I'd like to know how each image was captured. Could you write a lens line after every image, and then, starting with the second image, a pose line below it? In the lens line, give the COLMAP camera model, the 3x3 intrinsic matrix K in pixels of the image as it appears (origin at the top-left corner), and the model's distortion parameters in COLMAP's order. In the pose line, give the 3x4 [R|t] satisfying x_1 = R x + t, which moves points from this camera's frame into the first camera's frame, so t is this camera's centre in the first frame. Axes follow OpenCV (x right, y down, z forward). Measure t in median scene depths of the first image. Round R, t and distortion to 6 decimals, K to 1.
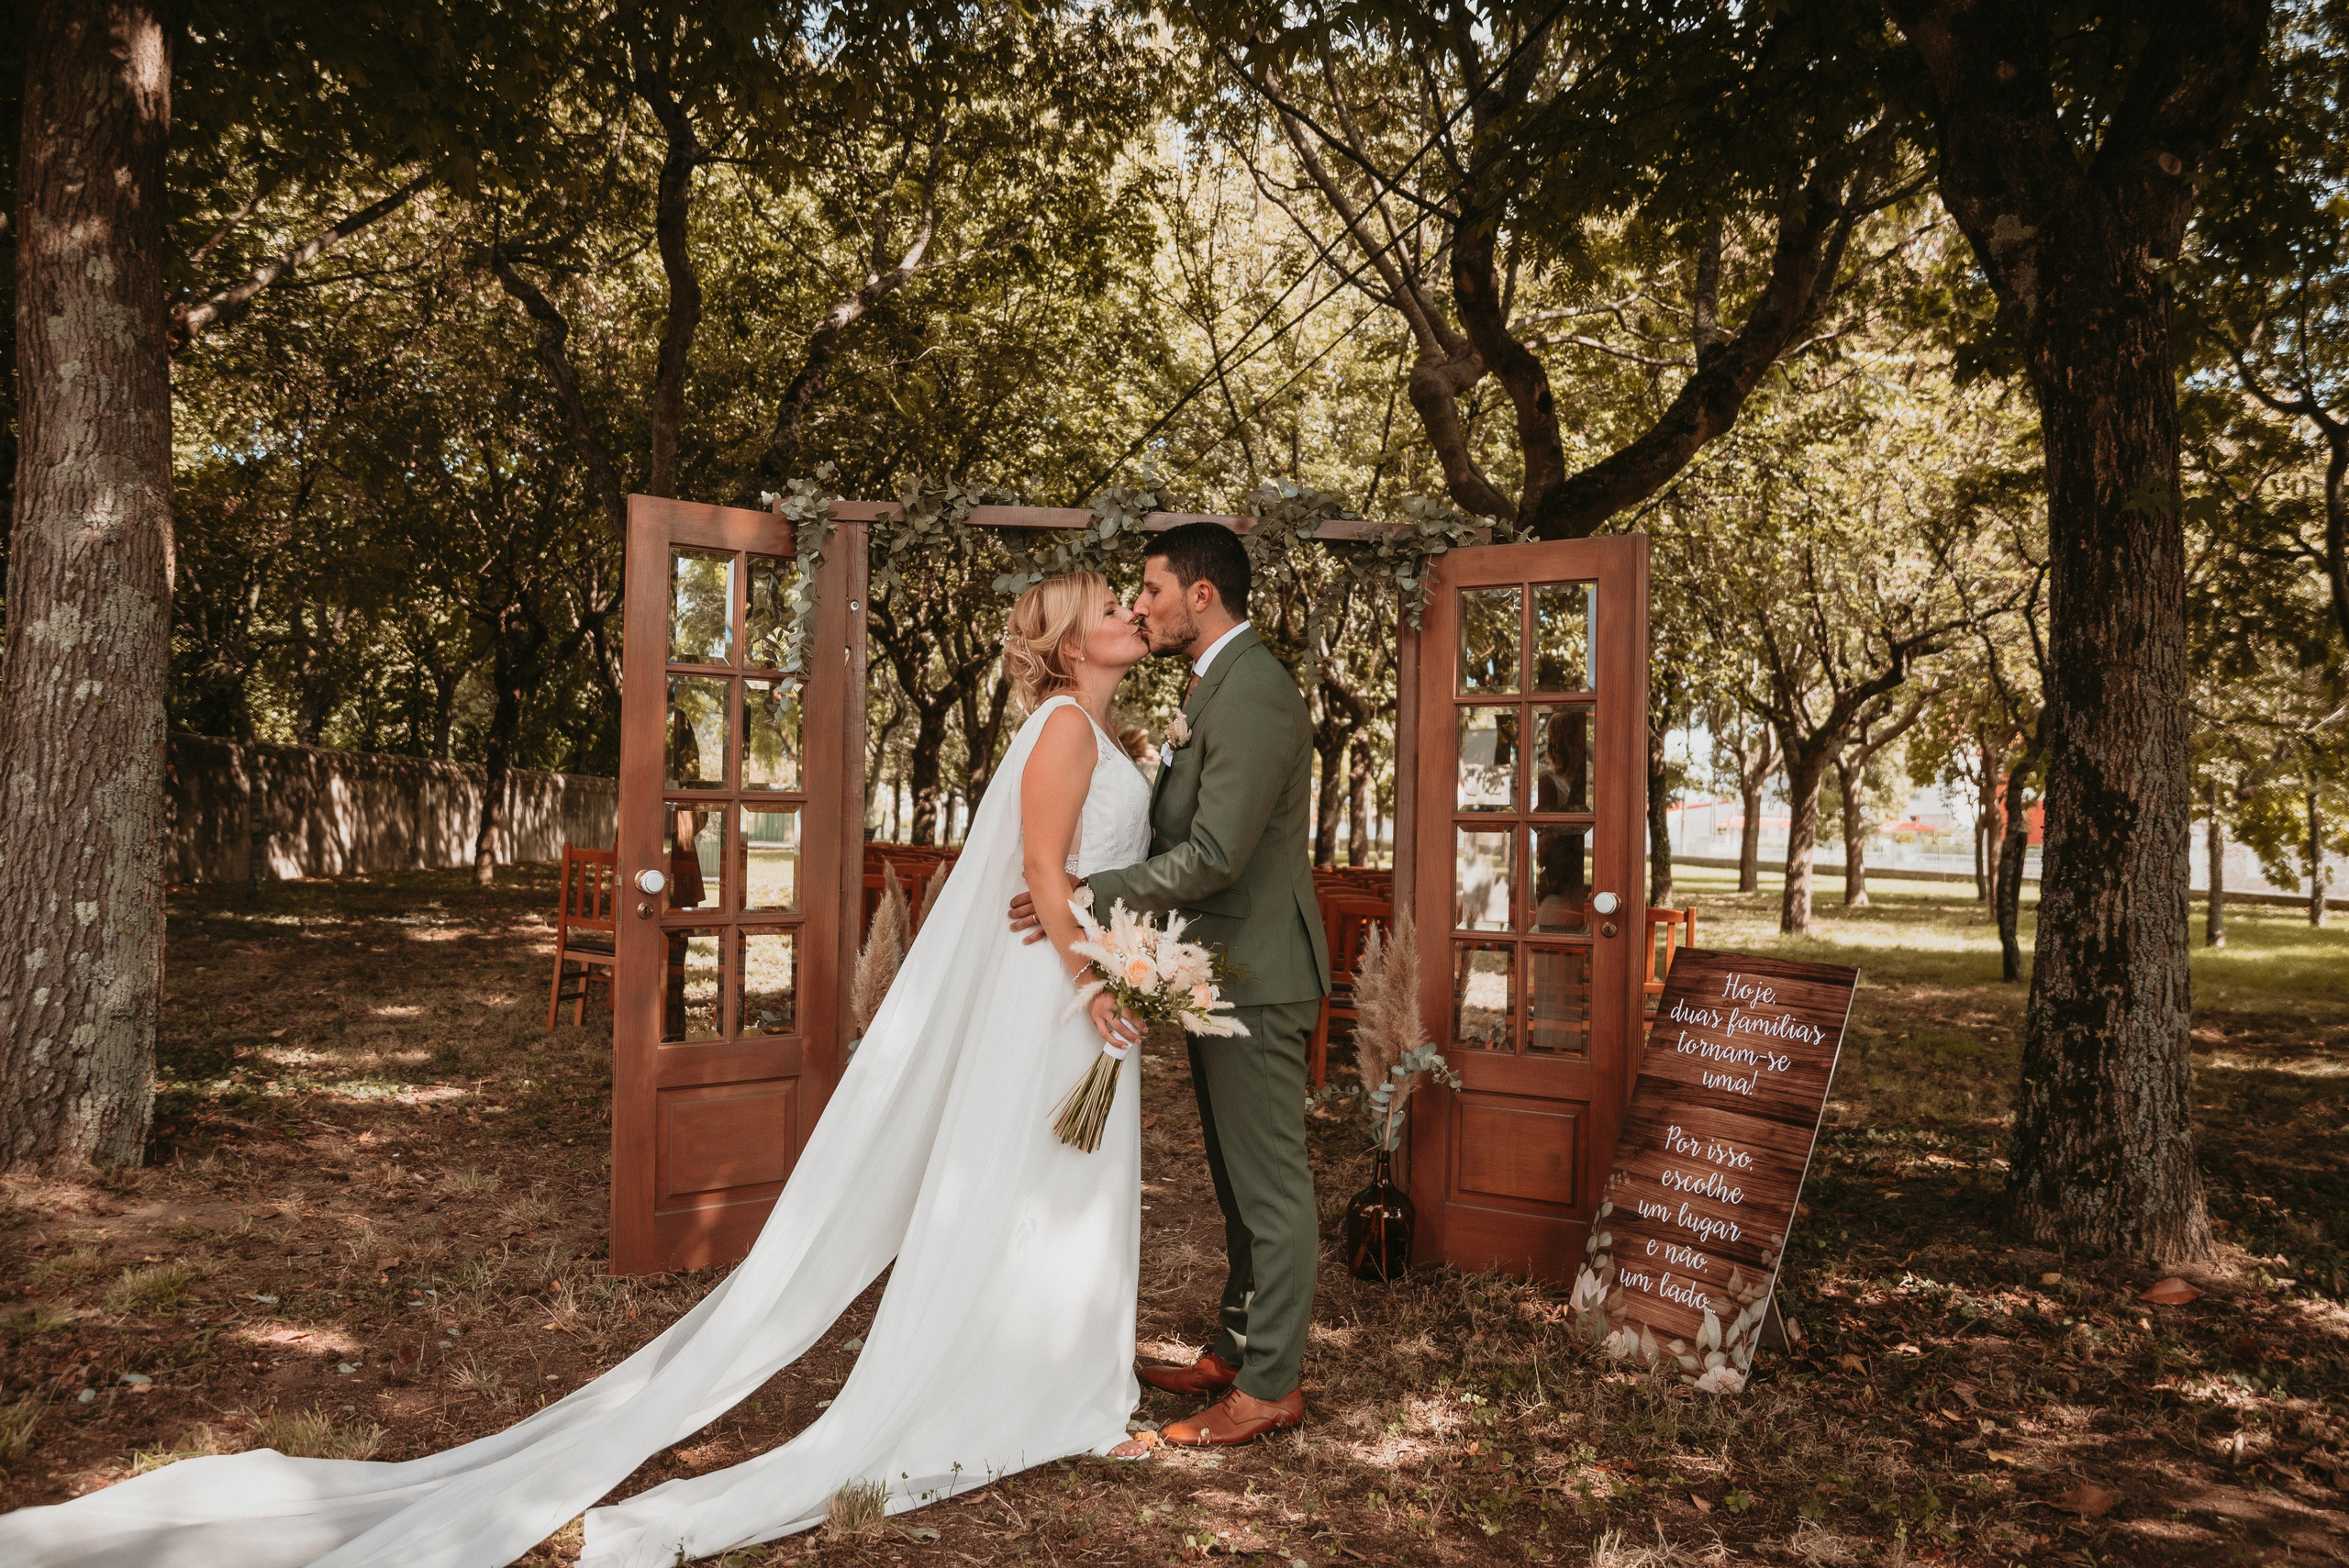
lens RADIAL K [[1697.1, 0, 1174.9], [0, 1697.1, 794.1], [0, 0, 1]] dist [-0.075947, 0.058691]
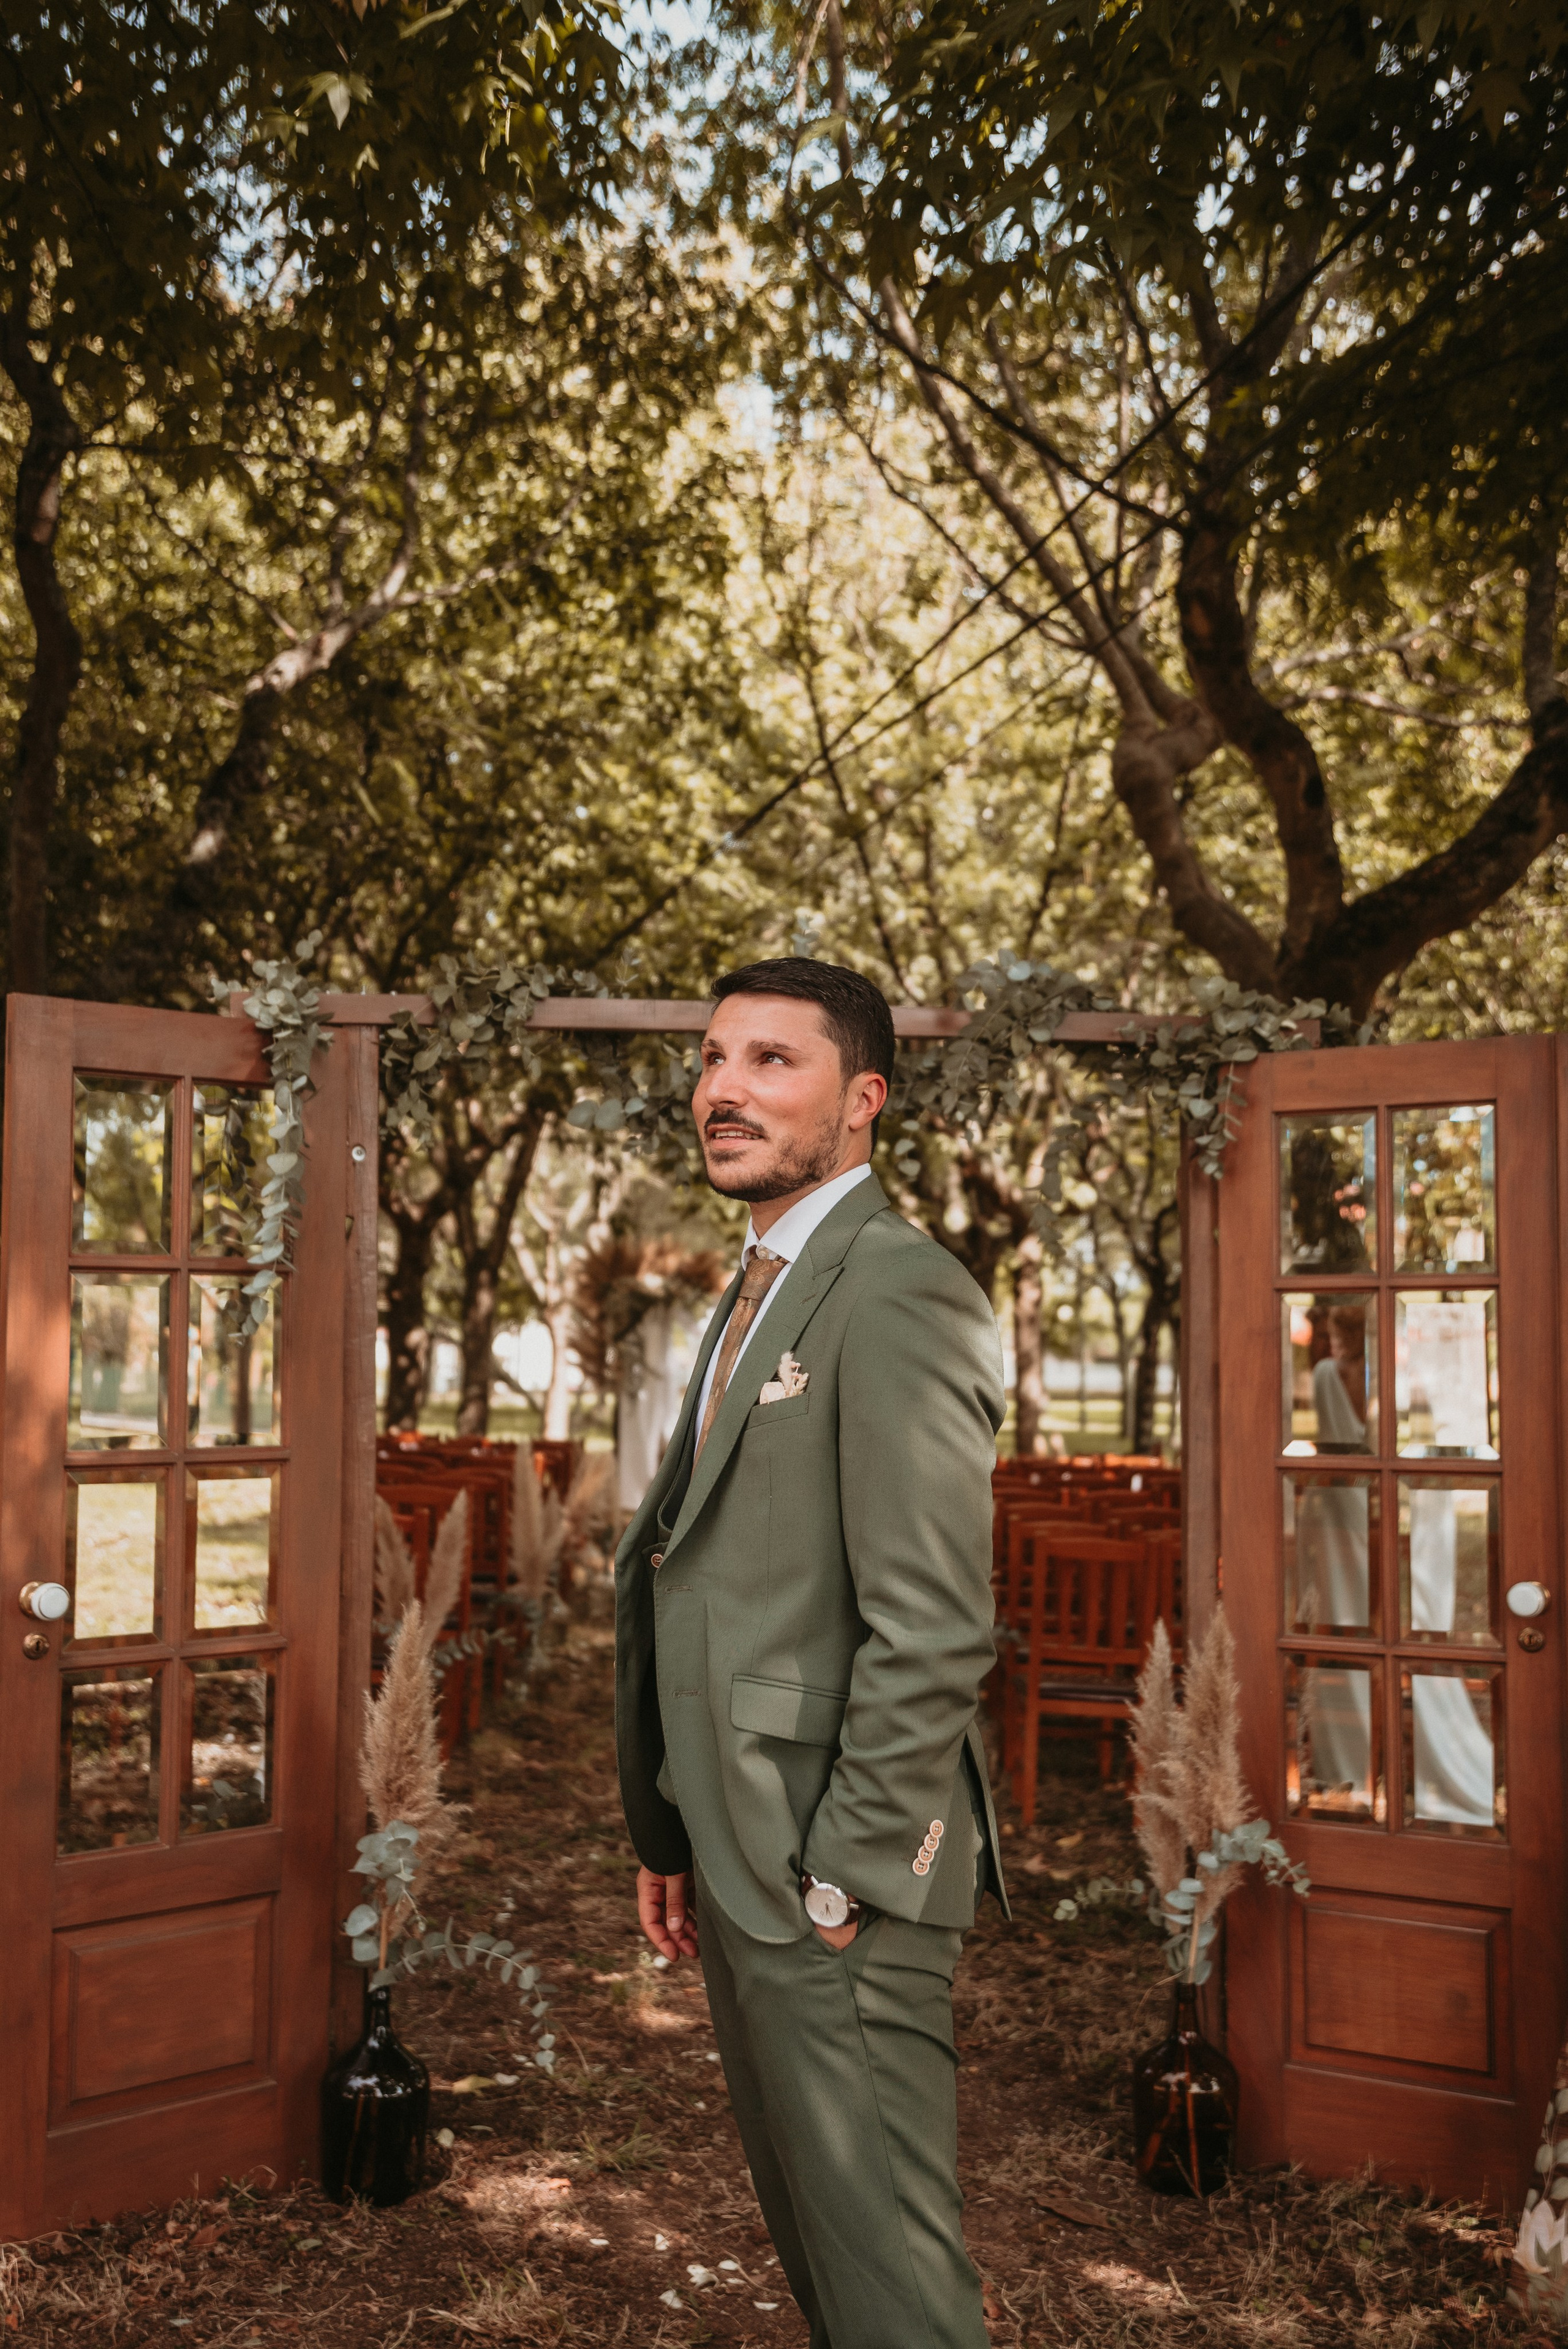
lens RADIAL K [[2377.5, 0, 800.5], [0, 2377.5, 1210.4], [0, 0, 1]] dist [0.028678, 0.001112]
pose [[0.999535, -0.015032, 0.026539, -0.012967], [0.016193, 0.998896, -0.044101, -0.013749], [-0.025846, 0.044510, 0.998675, 0.023491]]
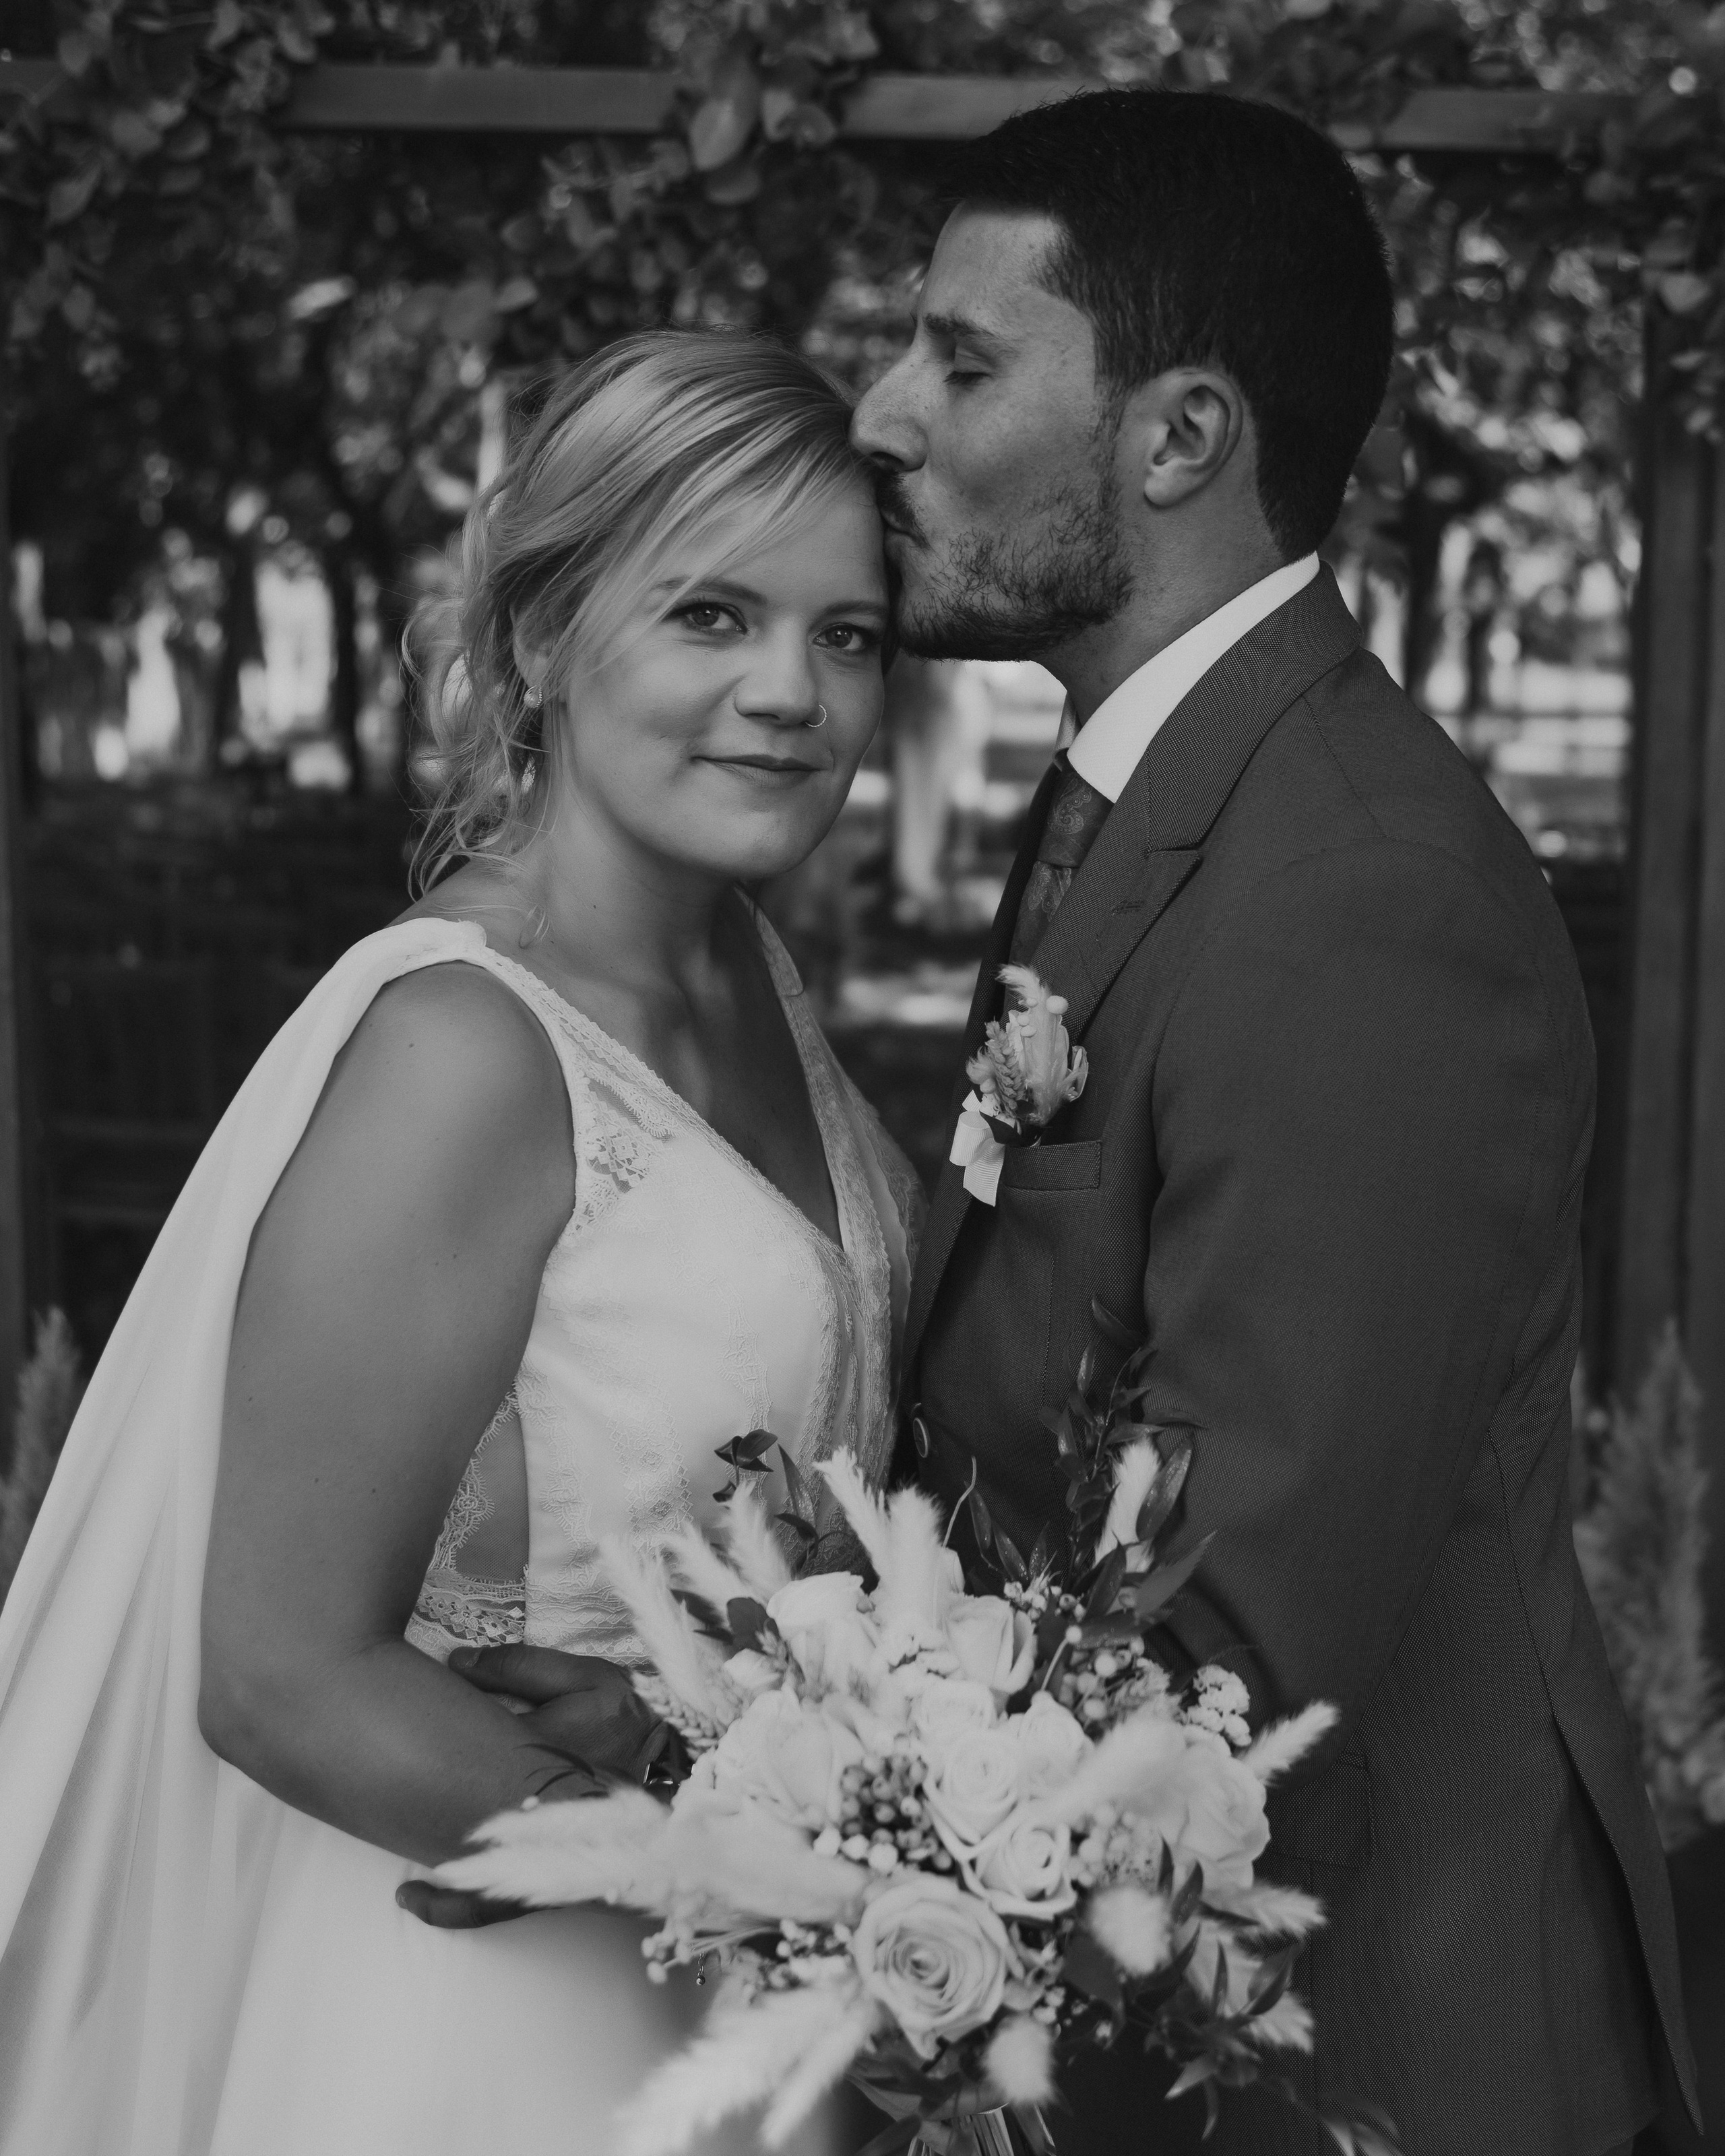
lens RADIAL K [[3152.0, 0, 987.3], [0, 3152.0, 1090.4], [0, 0, 1]] dist [-0.023147, 0.144455]
pose [[0.999141, -0.009730, -0.040280, 0.009100], [0.015803, 0.988049, 0.153325, -0.020725], [0.038307, -0.153830, 0.987354, 0.117456]]
